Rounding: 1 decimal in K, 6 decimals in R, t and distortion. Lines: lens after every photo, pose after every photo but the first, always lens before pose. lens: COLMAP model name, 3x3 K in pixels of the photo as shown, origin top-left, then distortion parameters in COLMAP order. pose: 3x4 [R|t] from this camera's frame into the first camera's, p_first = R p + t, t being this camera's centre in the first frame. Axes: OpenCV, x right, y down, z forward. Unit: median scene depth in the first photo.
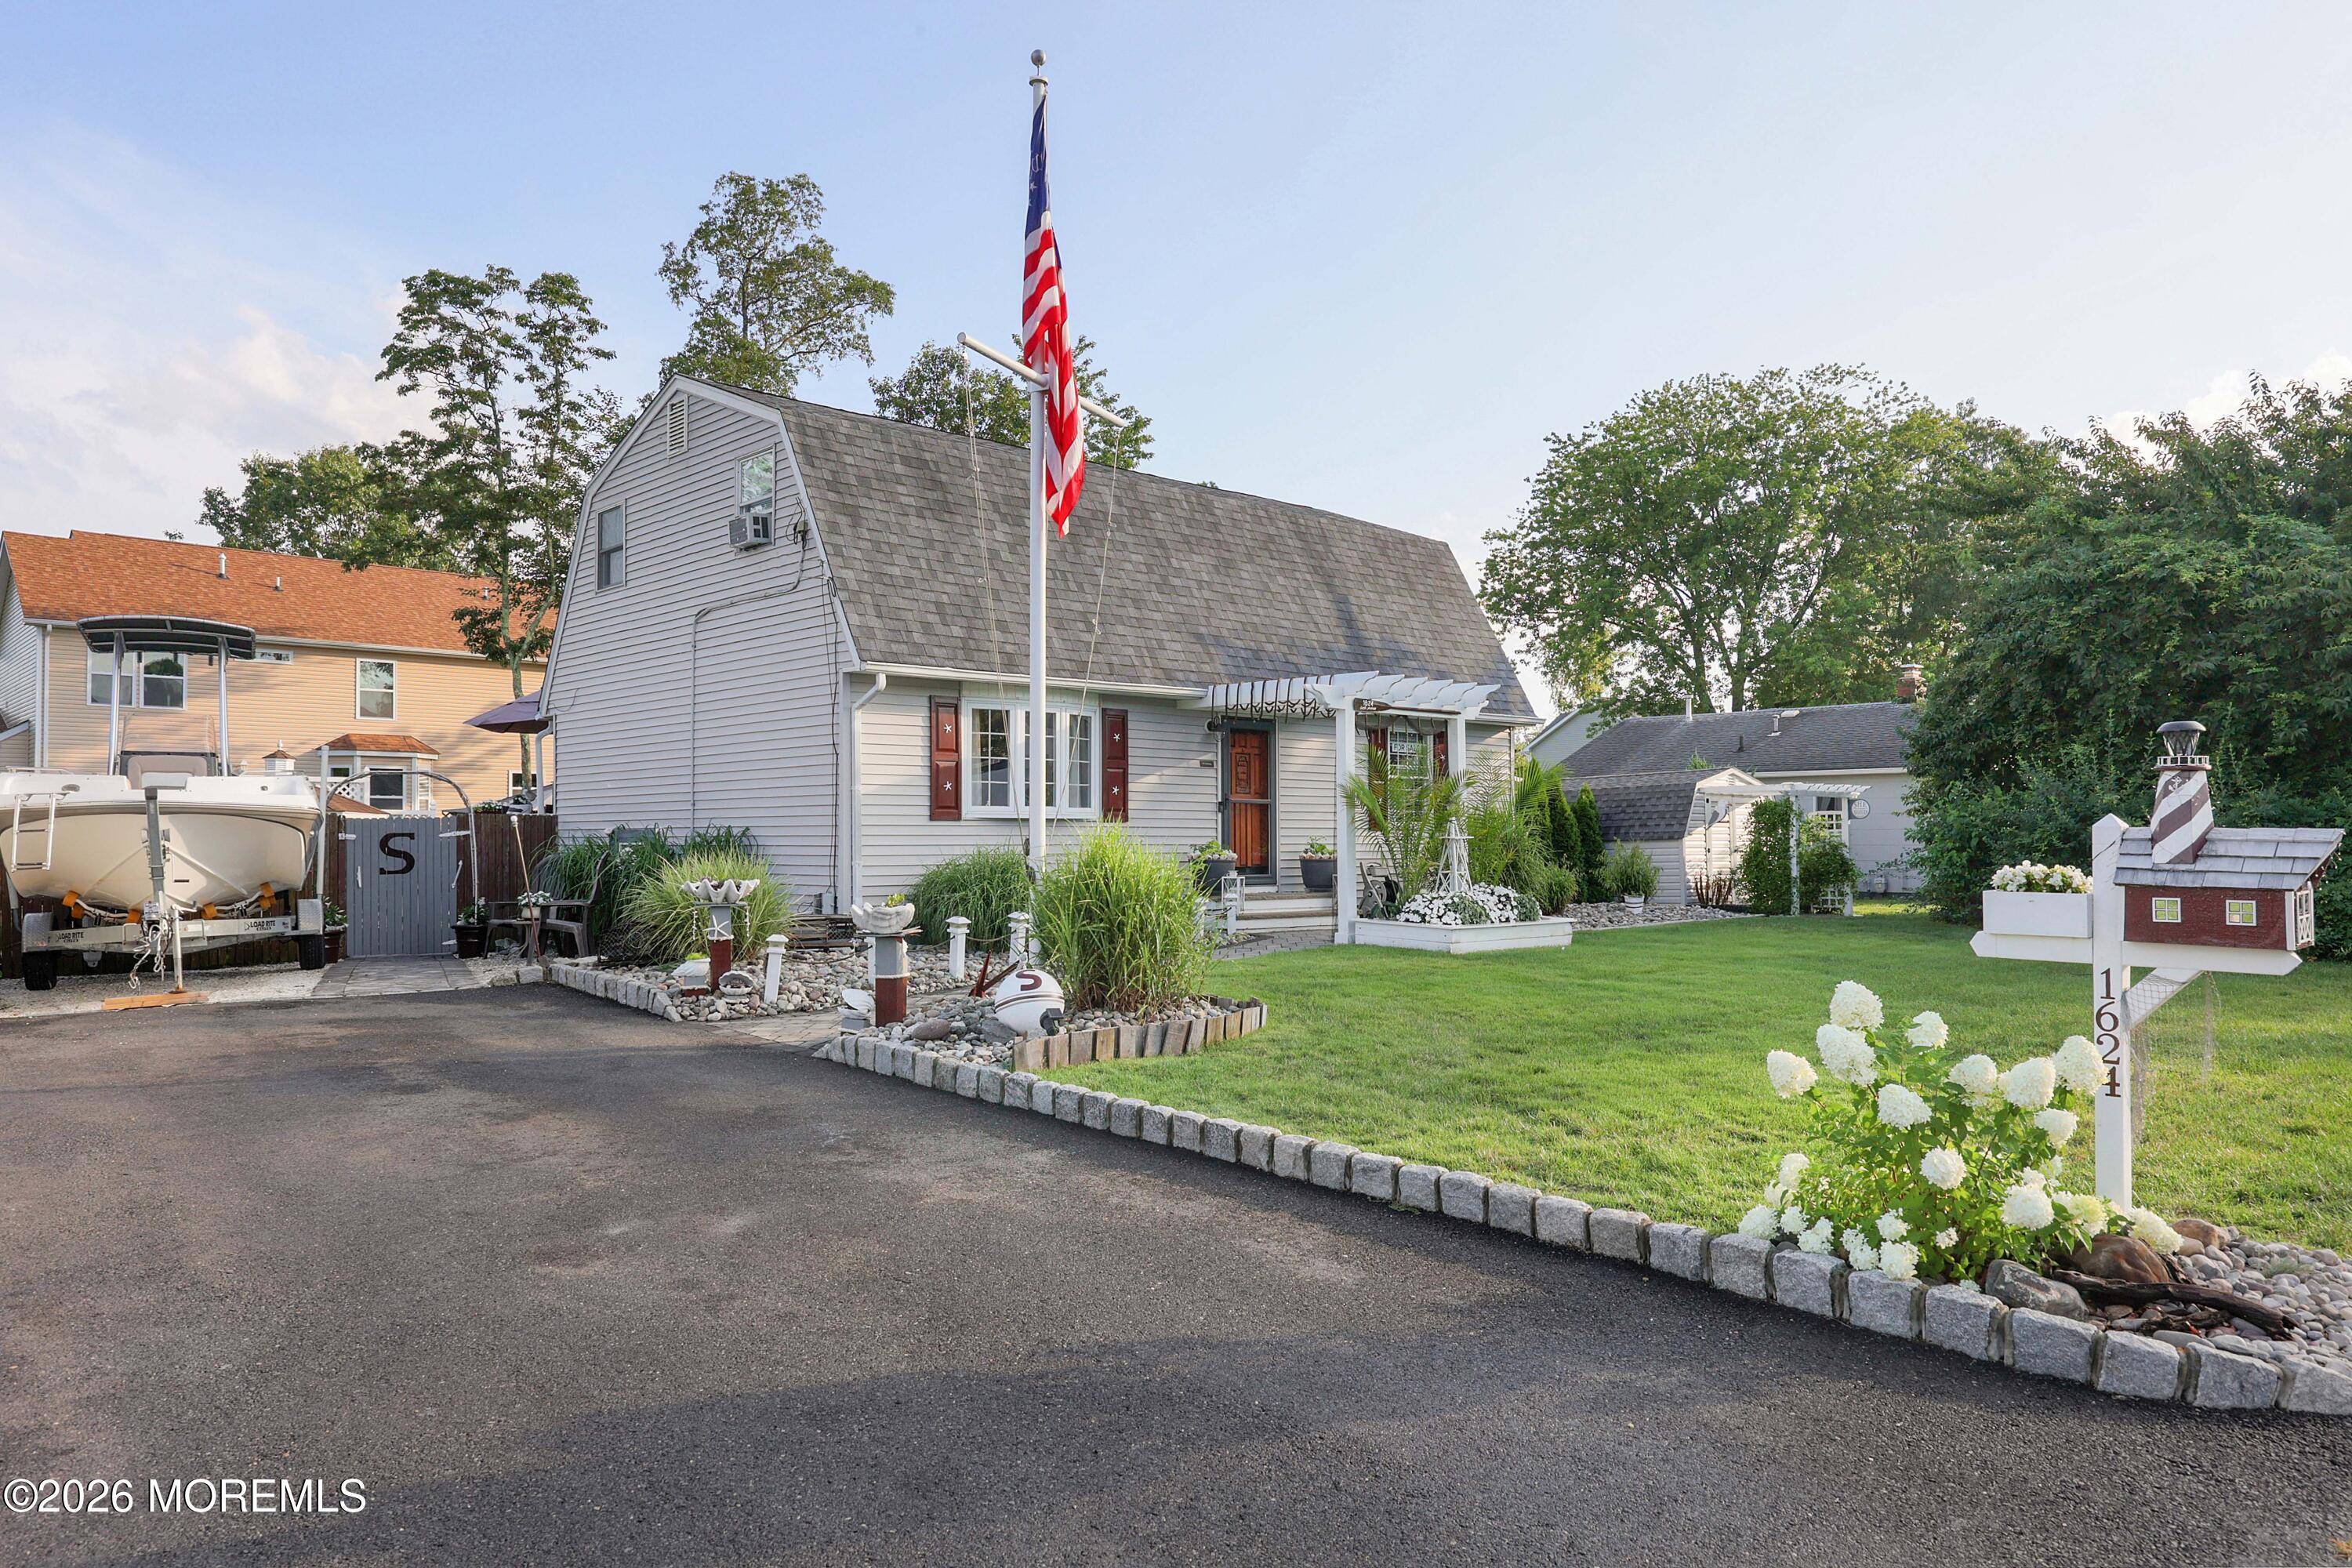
lens RADIAL K [[1589.1, 0, 1176.0], [0, 1589.1, 784.0], [0, 0, 1]] dist [0.024361, 0.000194]
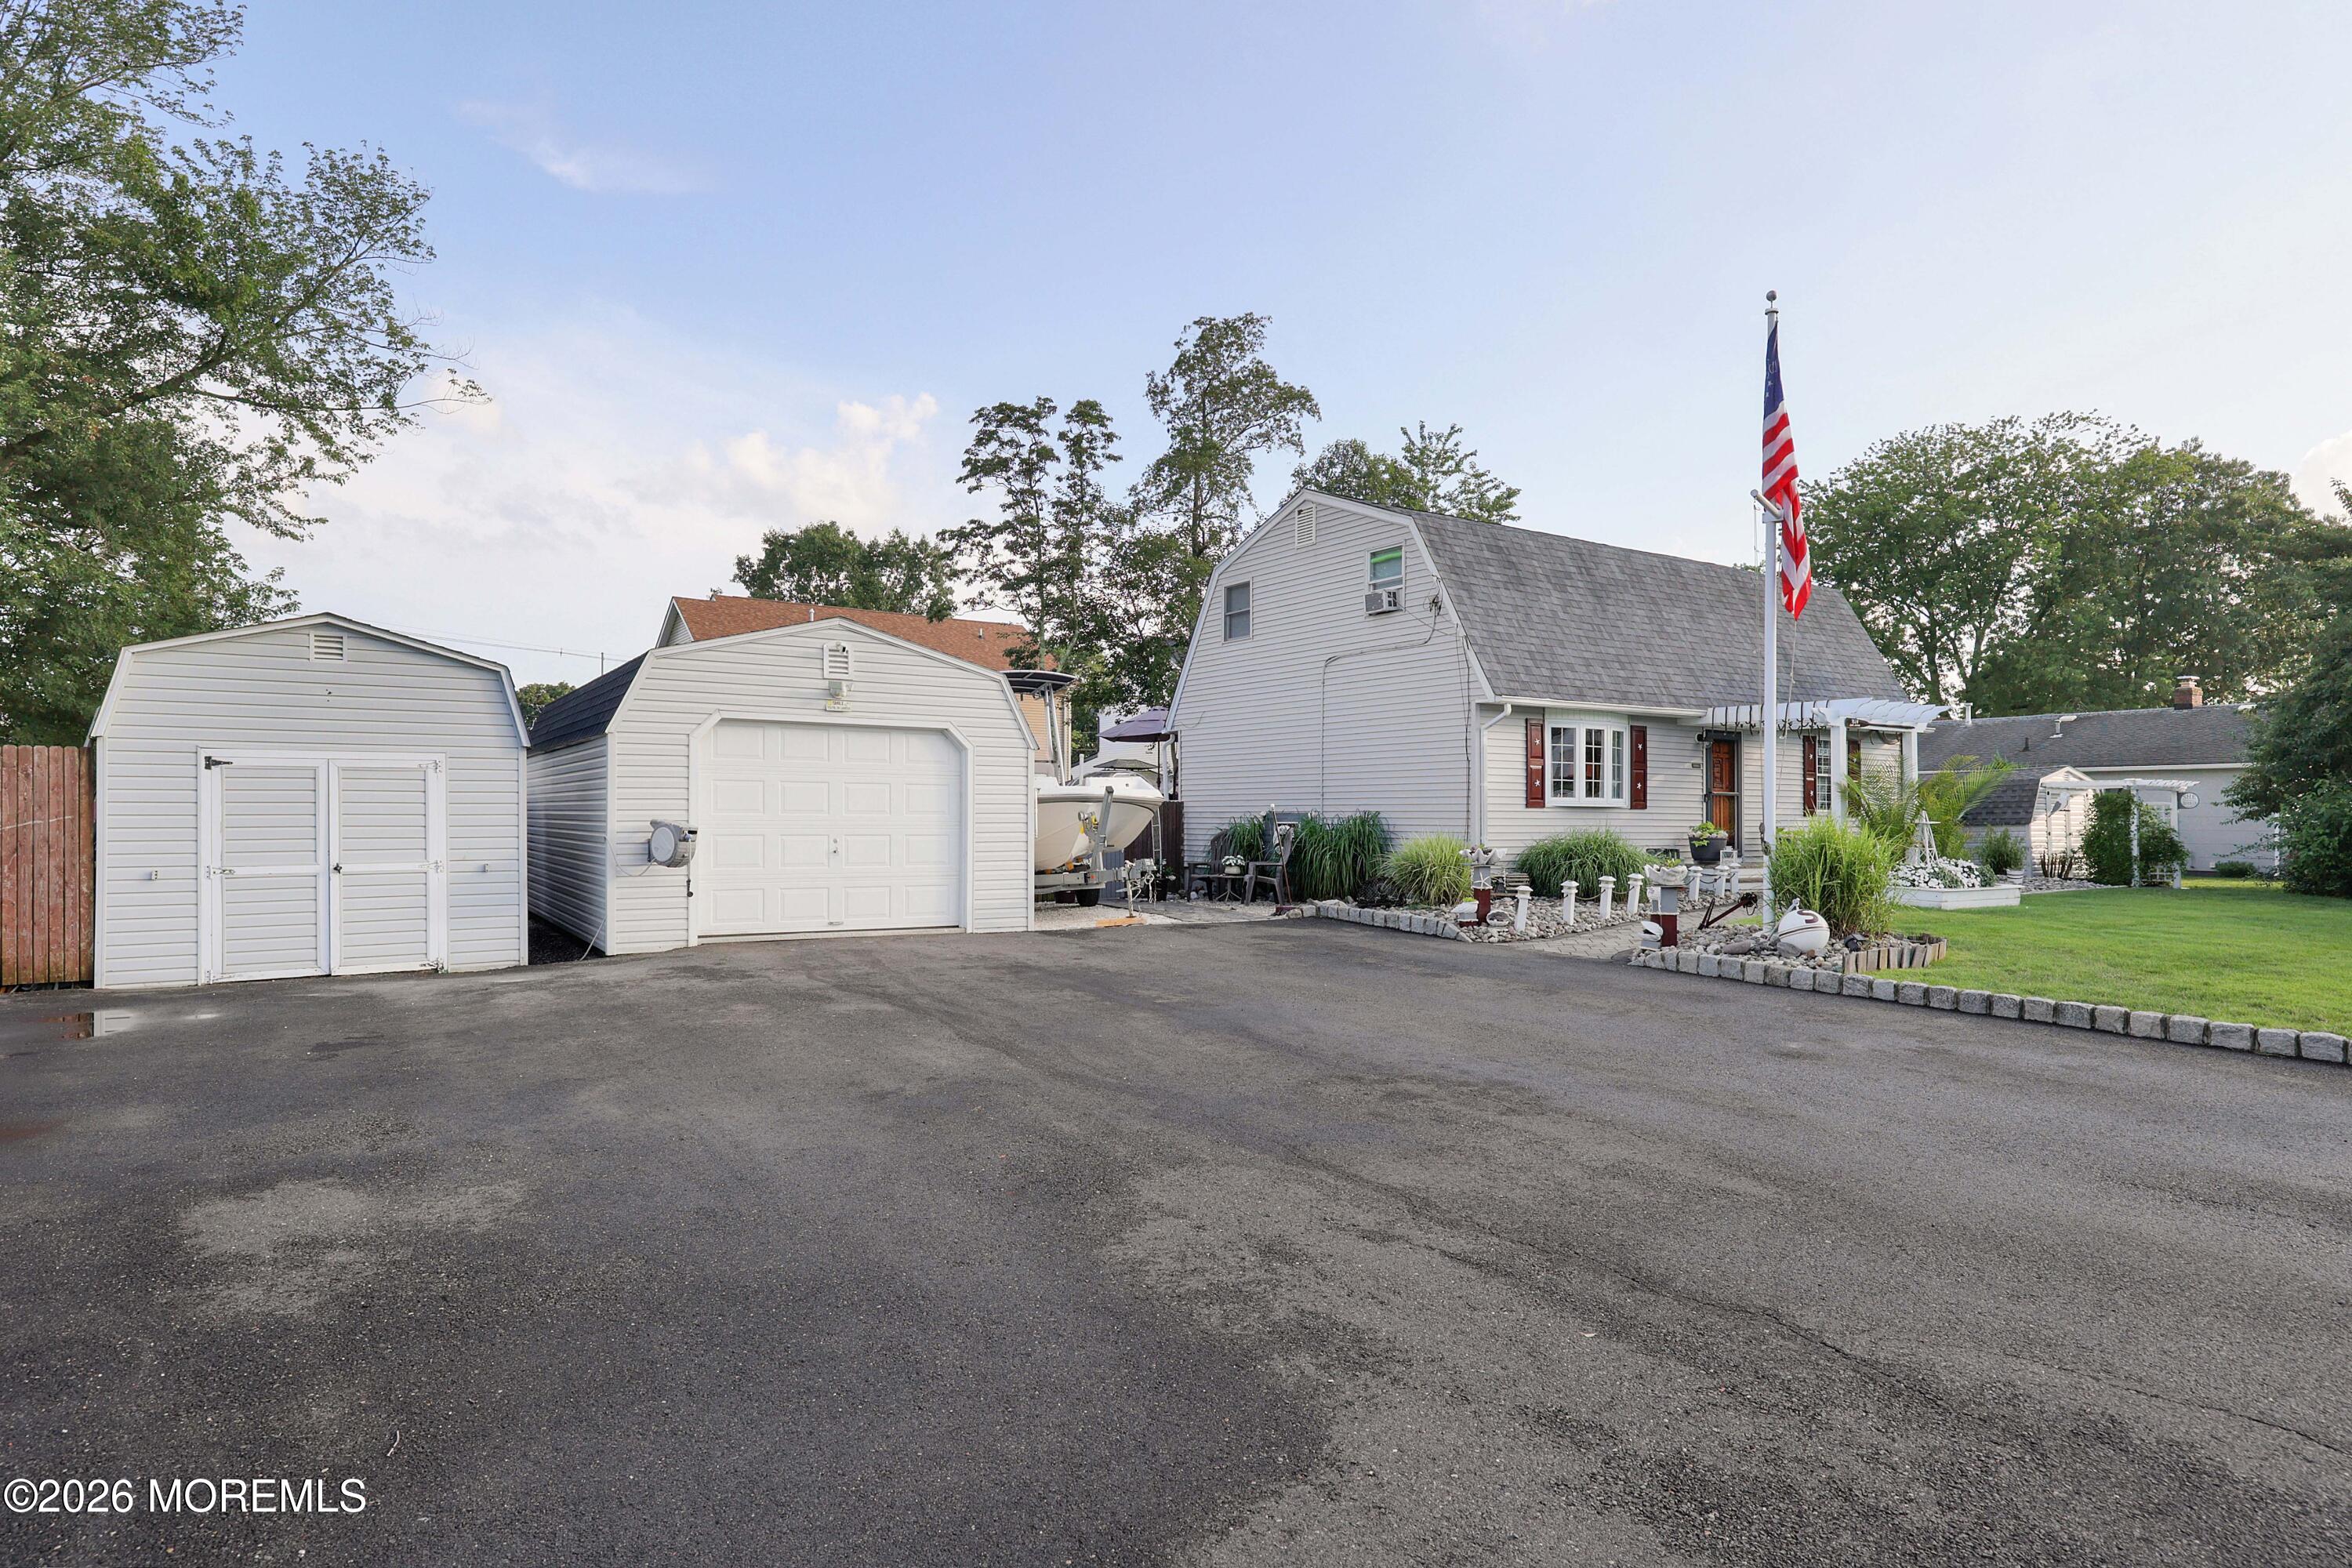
lens RADIAL K [[1310.0, 0, 1176.0], [0, 1310.0, 784.0], [0, 0, 1]] dist [0.017679, 0.000662]
pose [[0.987002, 0.002902, -0.160680, -0.207217], [-0.001433, 0.999956, 0.009257, -0.006116], [0.160700, -0.008907, 0.986963, -0.142423]]
